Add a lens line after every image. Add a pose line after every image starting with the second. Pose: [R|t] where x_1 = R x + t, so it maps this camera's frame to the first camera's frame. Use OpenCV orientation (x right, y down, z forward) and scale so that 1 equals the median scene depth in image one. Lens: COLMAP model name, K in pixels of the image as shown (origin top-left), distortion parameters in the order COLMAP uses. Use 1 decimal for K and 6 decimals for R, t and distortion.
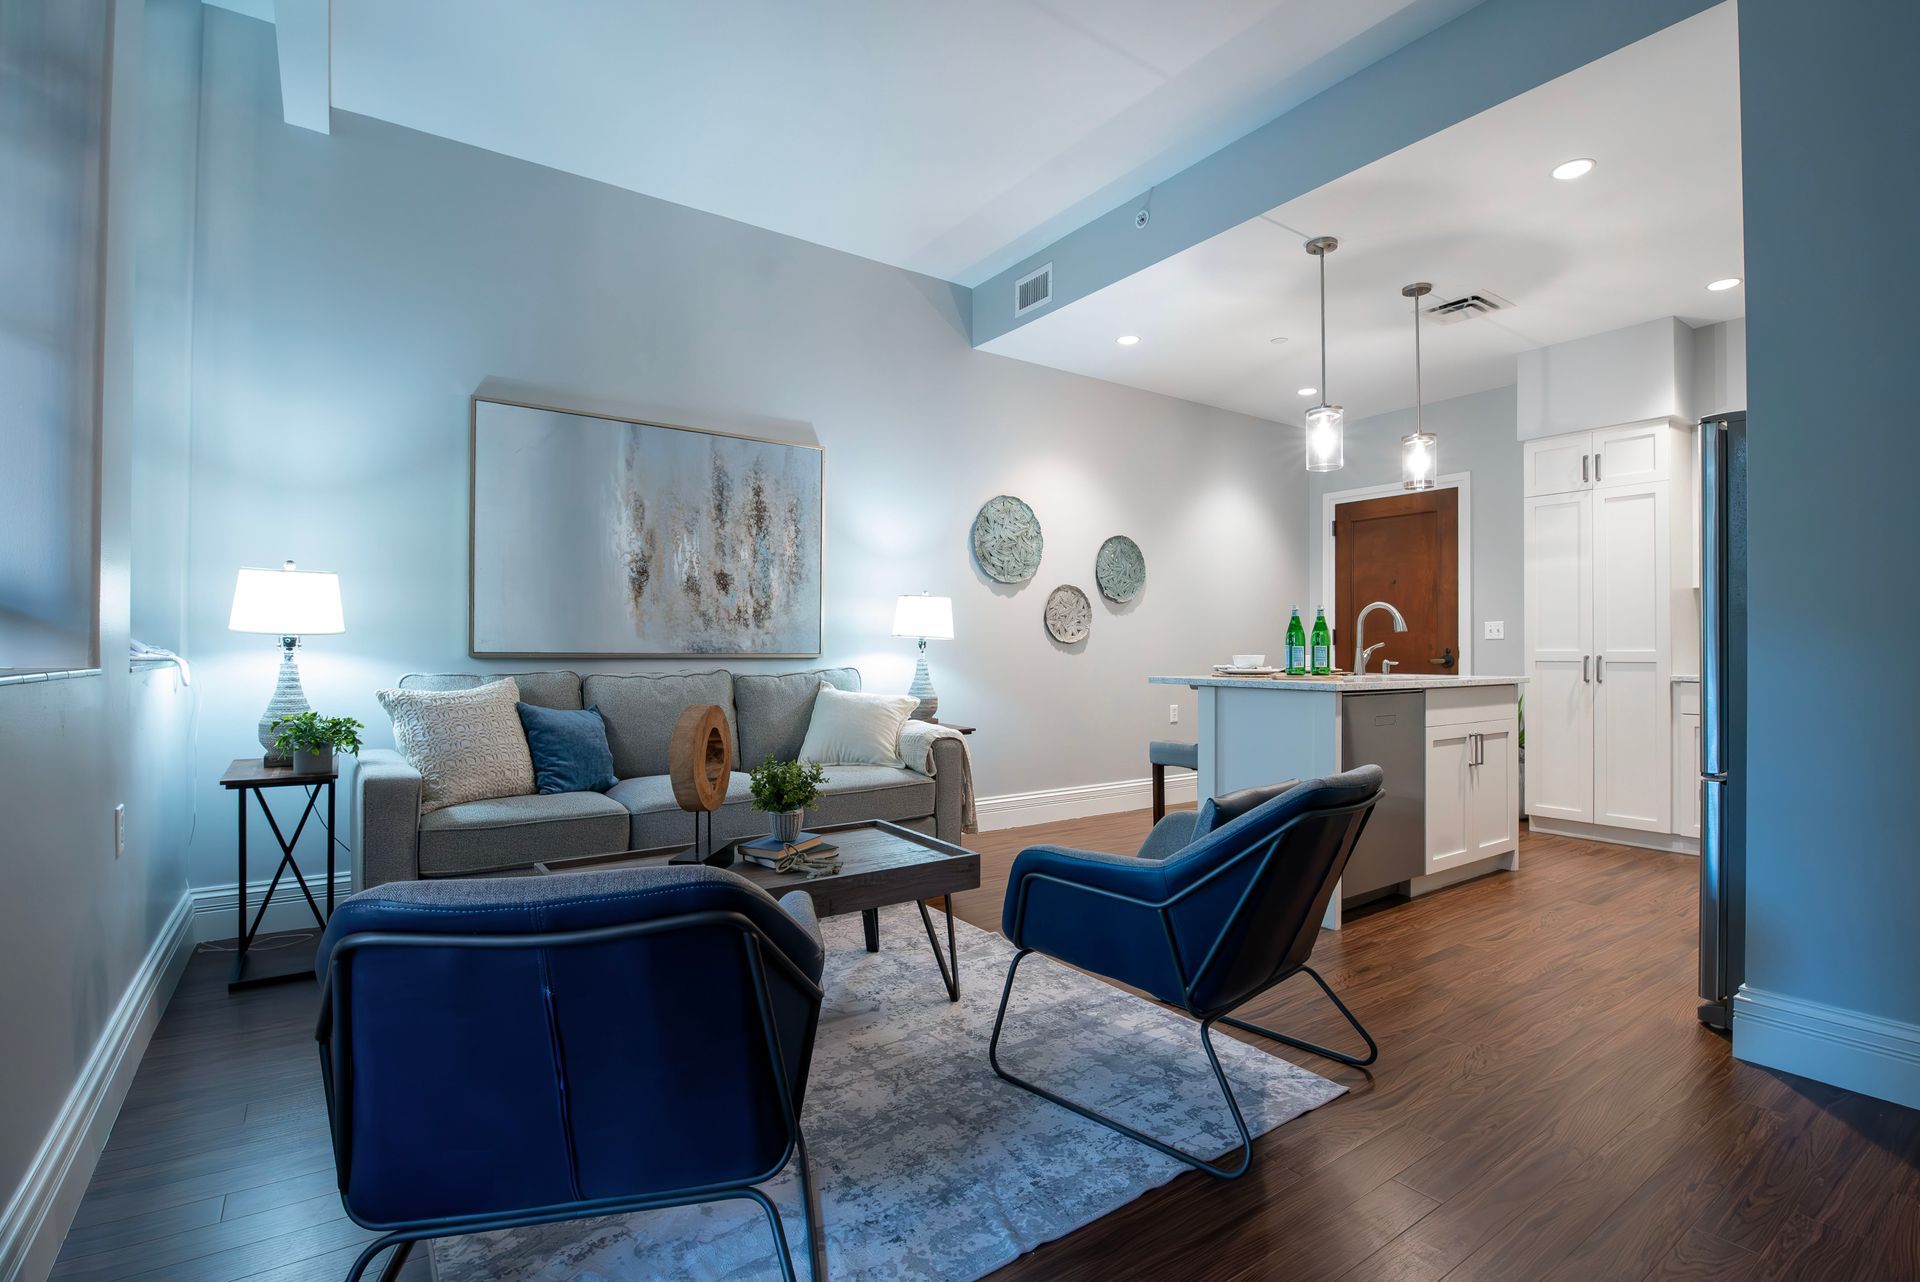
lens RADIAL K [[886.3, 0, 951.5], [0, 886.3, 645.6], [0, 0, 1]] dist [-0.002182, -0.001034]
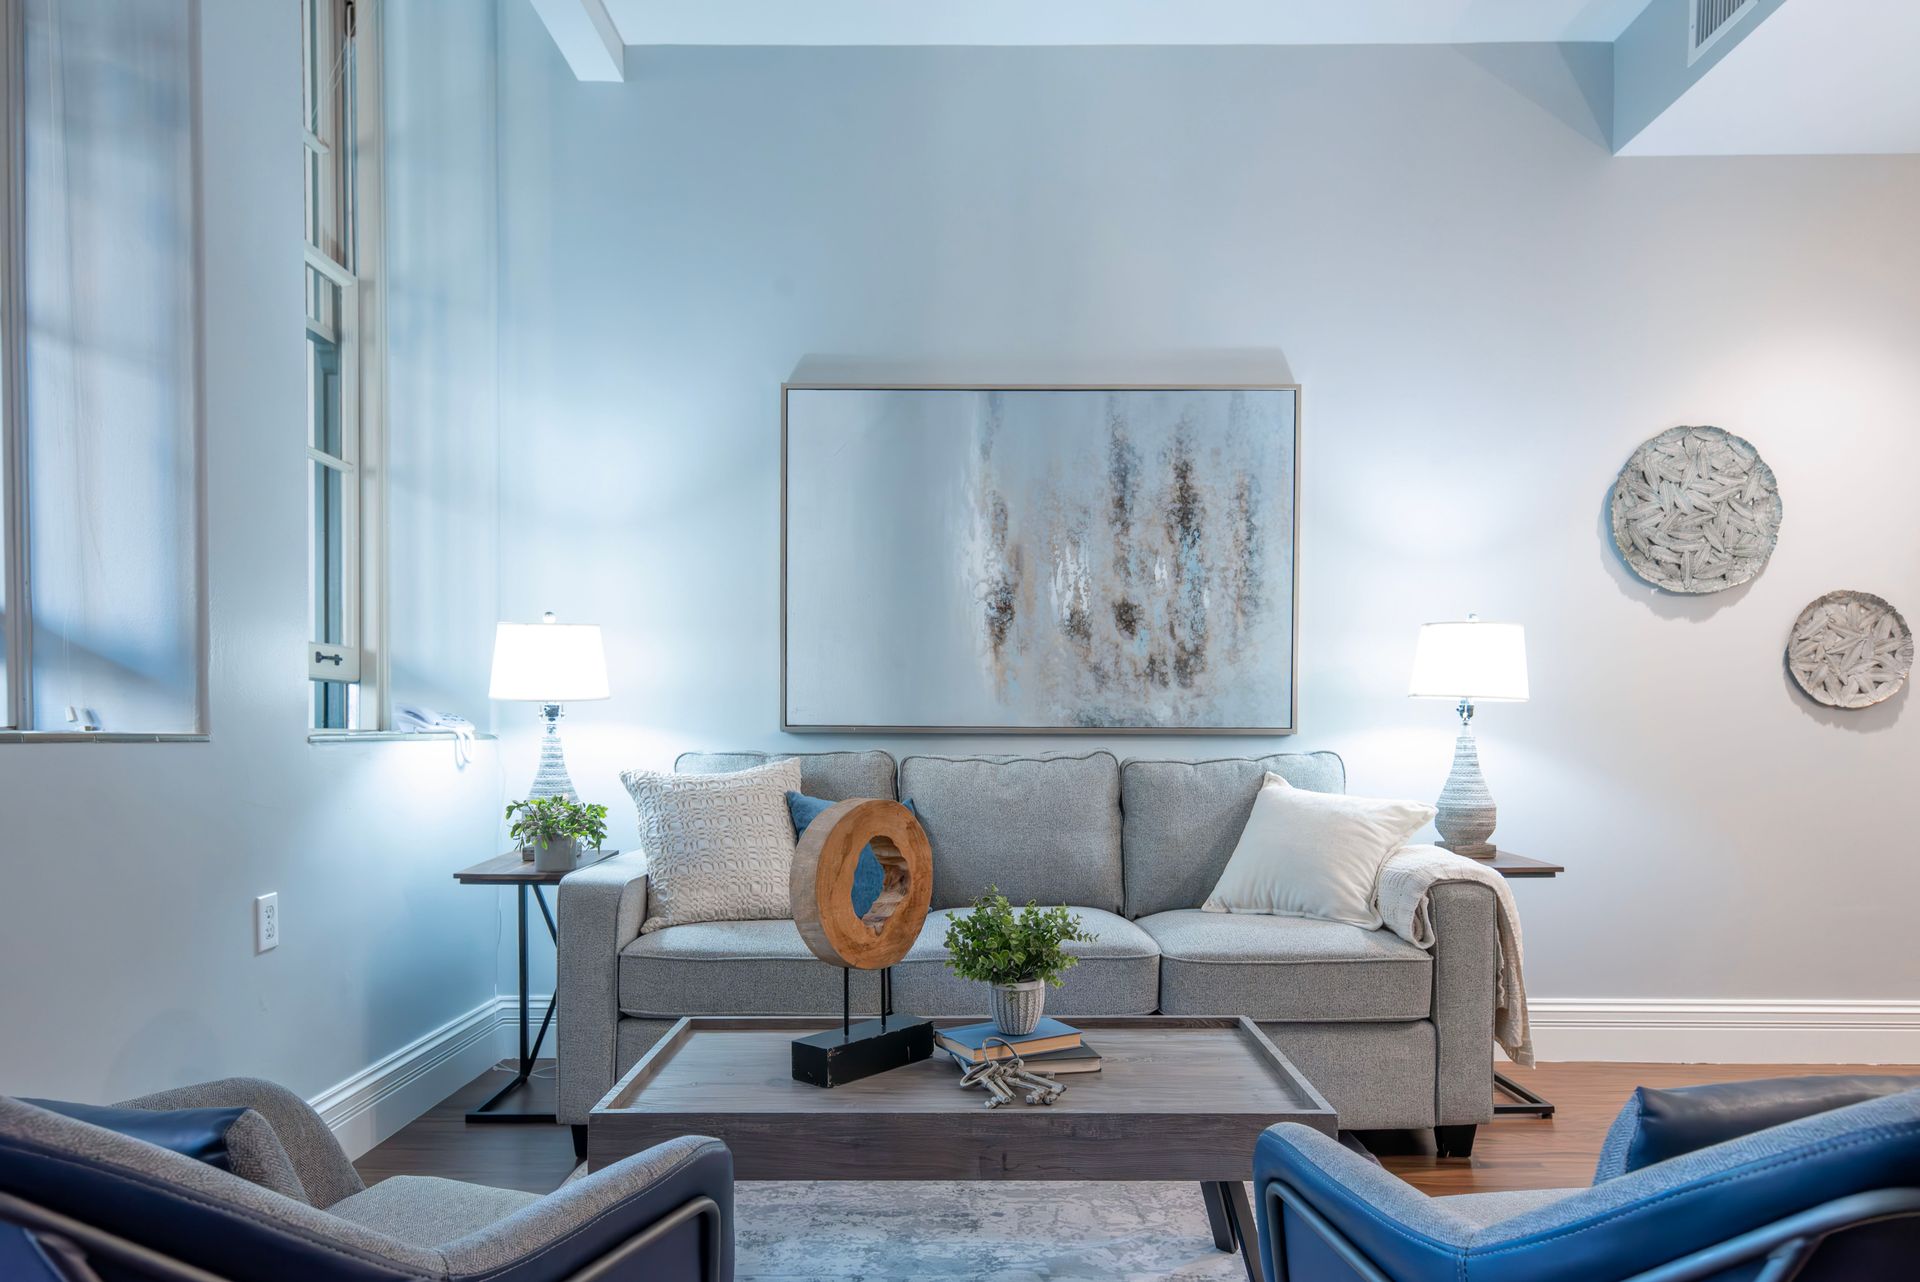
lens RADIAL K [[1225.9, 0, 964.9], [0, 1225.9, 751.5], [0, 0, 1]] dist [0.020669, 0.000420]
pose [[0.822373, 0.006302, -0.568914, 0.165023], [0.002785, 0.999882, 0.015101, 0.013087], [0.568942, -0.014003, 0.822259, 0.205027]]
